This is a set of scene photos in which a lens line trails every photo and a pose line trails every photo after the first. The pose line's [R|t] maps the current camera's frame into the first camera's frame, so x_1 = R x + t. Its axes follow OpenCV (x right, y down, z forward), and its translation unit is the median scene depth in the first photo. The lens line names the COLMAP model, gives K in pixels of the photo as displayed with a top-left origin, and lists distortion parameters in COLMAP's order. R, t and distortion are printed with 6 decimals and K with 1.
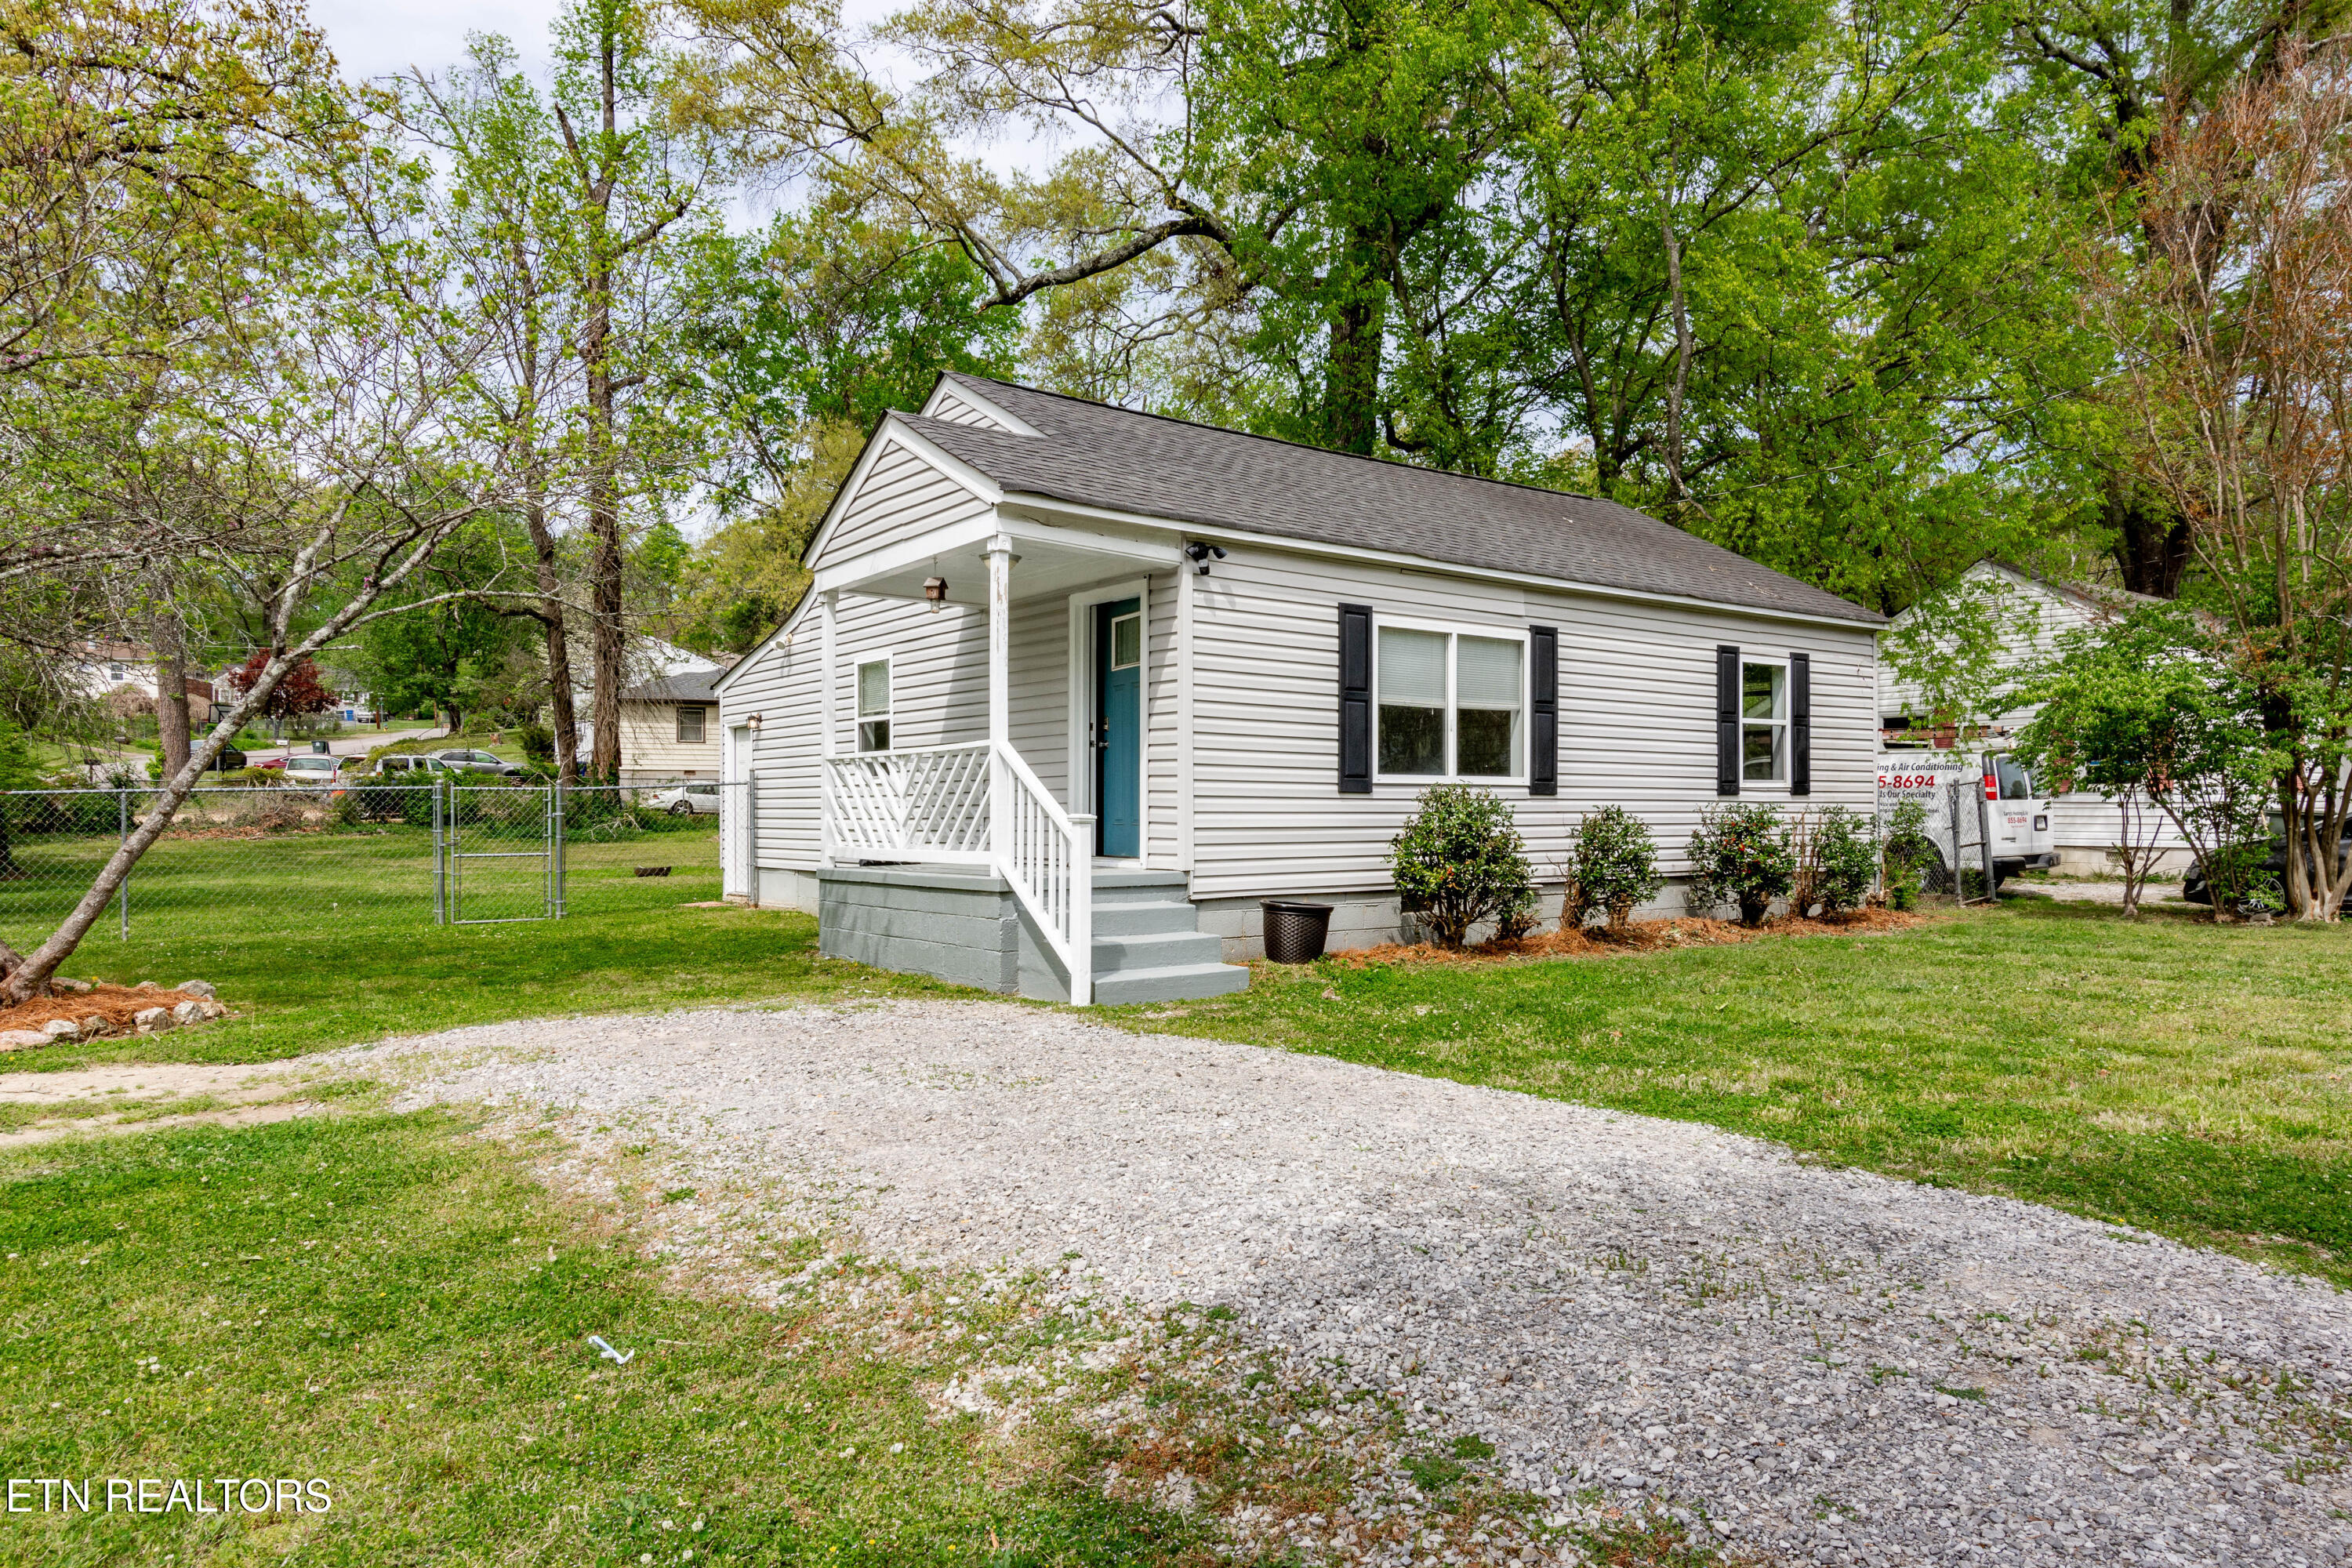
lens RADIAL K [[1472.9, 0, 1175.2], [0, 1472.9, 815.4], [0, 0, 1]] dist [0.001042, -0.000143]
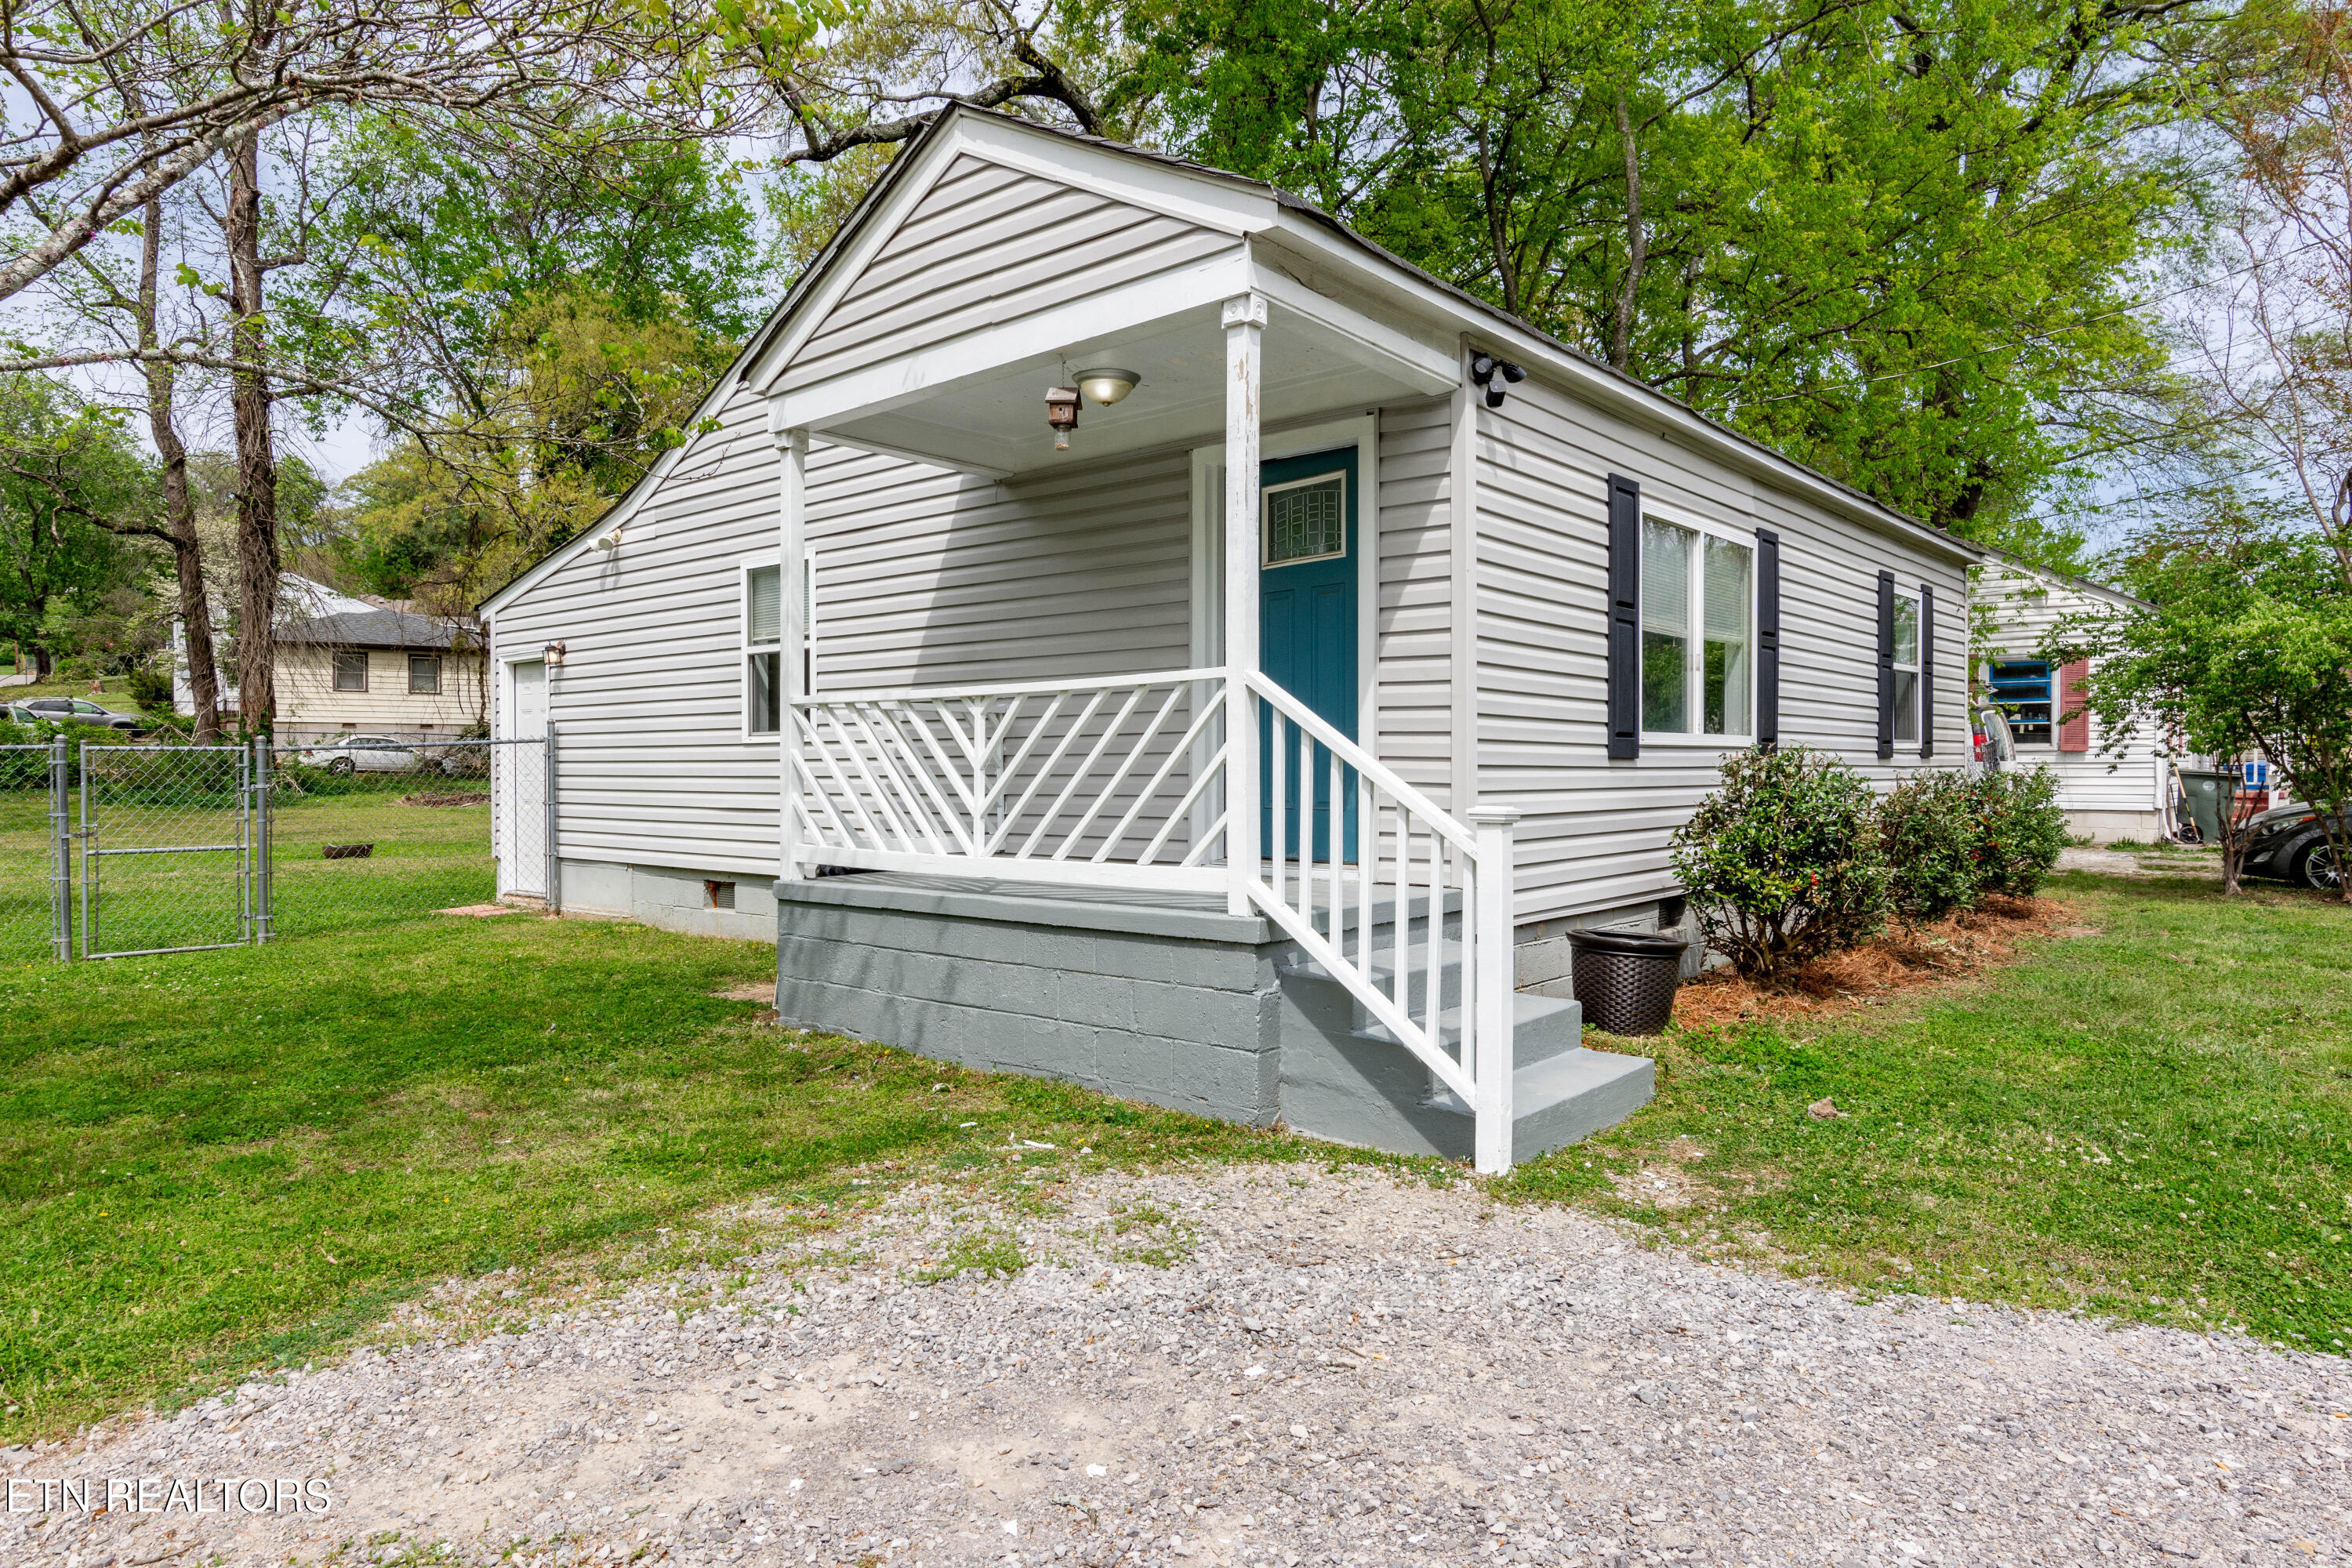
lens RADIAL K [[1416.0, 0, 1126.0], [0, 1416.0, 775.6], [0, 0, 1]] dist [-0.000497, 0.000508]
pose [[0.980056, -0.002231, 0.198708, -0.204415], [0.001451, 0.999991, 0.004068, -0.009786], [-0.198716, -0.003698, 0.980050, 0.370703]]
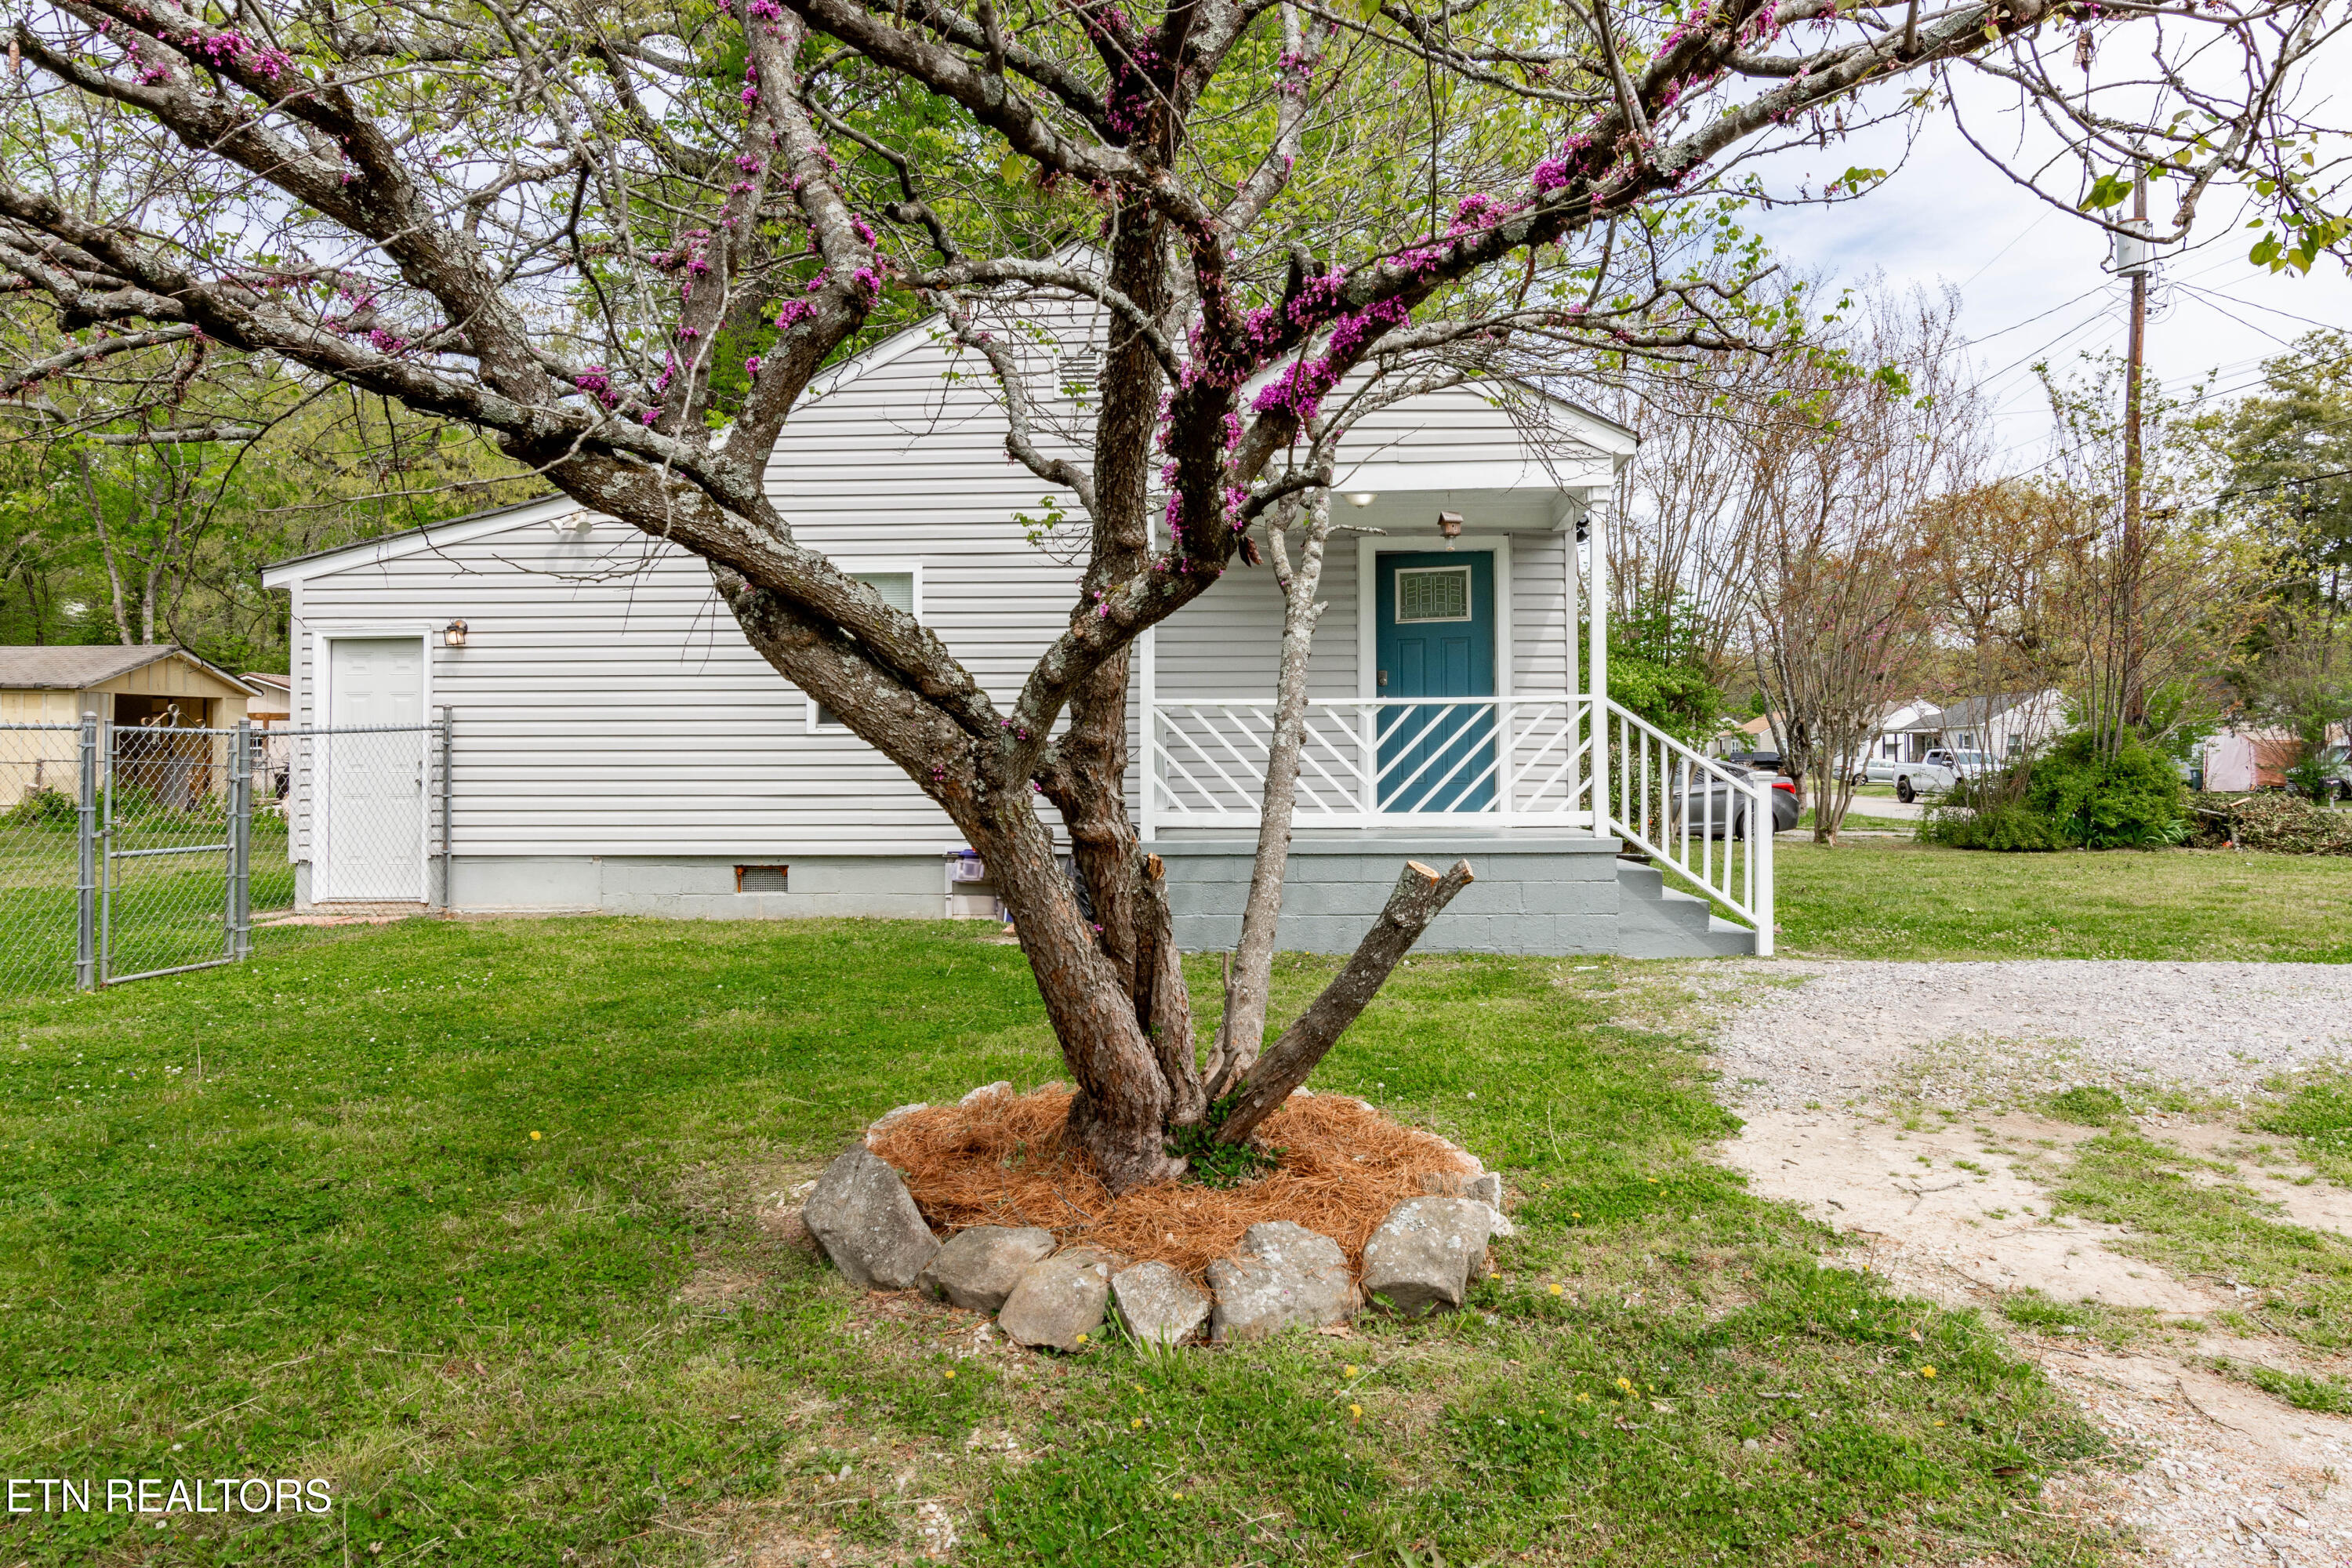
lens RADIAL K [[1472.9, 0, 1175.2], [0, 1472.9, 815.4], [0, 0, 1]] dist [0.001042, -0.000143]
pose [[0.650212, -0.017842, 0.759544, -0.779736], [0.000719, 0.999738, 0.022869, 0.003205], [-0.759753, -0.014323, 0.650054, 0.446185]]
